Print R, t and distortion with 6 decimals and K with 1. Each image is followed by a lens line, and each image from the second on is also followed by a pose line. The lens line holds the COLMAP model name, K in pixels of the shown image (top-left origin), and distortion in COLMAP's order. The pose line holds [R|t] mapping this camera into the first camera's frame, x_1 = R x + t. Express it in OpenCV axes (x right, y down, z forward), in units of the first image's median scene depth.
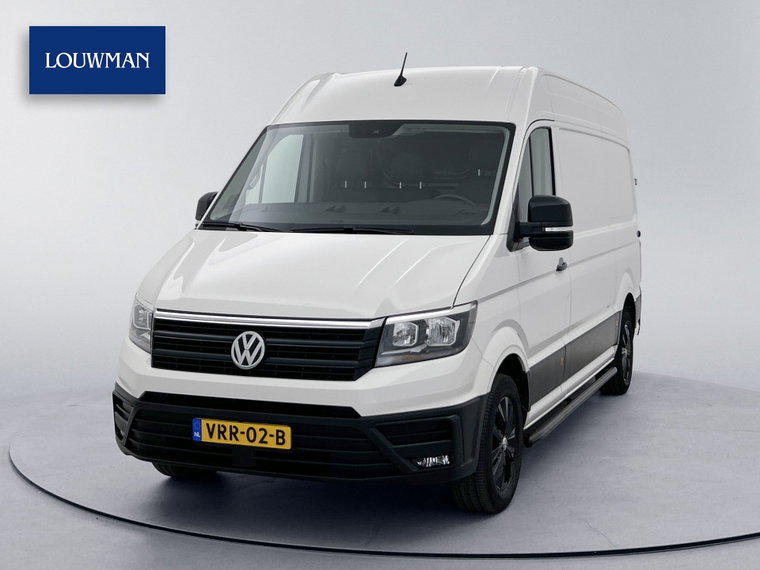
lens RADIAL K [[563.8, 0, 378.2], [0, 563.8, 277.8], [0, 0, 1]] dist [-0.115211, -0.018487]
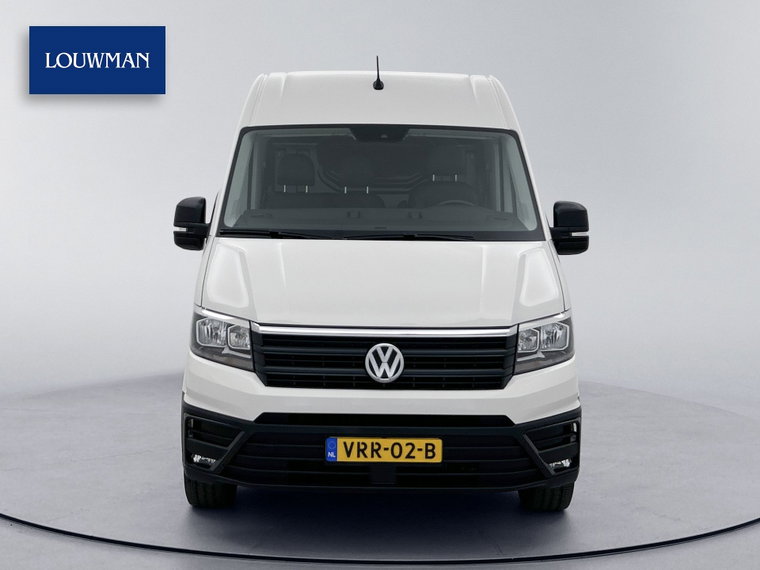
lens RADIAL K [[563.8, 0, 378.6], [0, 563.8, 290.9], [0, 0, 1]] dist [-0.115211, -0.018487]
pose [[0.991316, -0.020499, 0.129896, -0.364447], [0.018480, 0.999689, 0.016729, -0.010634], [-0.130198, -0.014183, 0.991387, 0.044226]]
